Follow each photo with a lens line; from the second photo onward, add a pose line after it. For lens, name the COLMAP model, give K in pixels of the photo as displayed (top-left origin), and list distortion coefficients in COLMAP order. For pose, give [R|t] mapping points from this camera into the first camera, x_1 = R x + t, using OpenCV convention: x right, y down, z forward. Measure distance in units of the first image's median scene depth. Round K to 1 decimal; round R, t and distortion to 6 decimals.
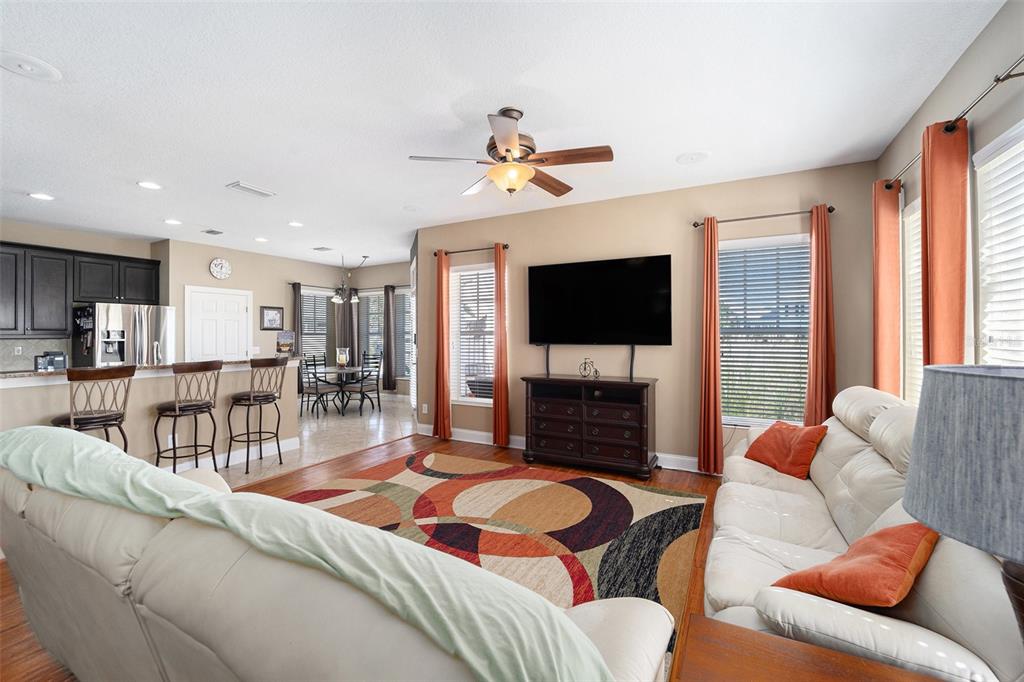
lens RADIAL K [[421.4, 0, 511.9], [0, 421.4, 334.7], [0, 0, 1]] dist [-0.024523, 0.000733]
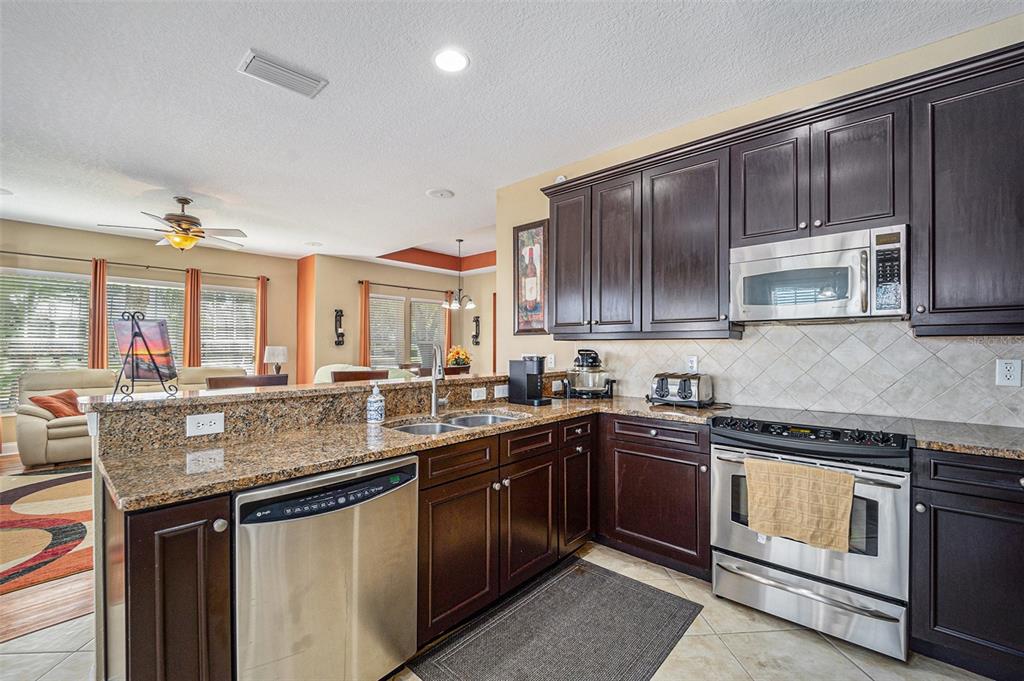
lens RADIAL K [[421.4, 0, 518.2], [0, 421.4, 341.5], [0, 0, 1]] dist [-0.024523, 0.000733]
pose [[-0.971083, 0.008158, 0.238602, -1.061194], [0.005037, 0.999894, -0.013685, 0.022089], [-0.238688, -0.012087, -0.971021, 1.466322]]
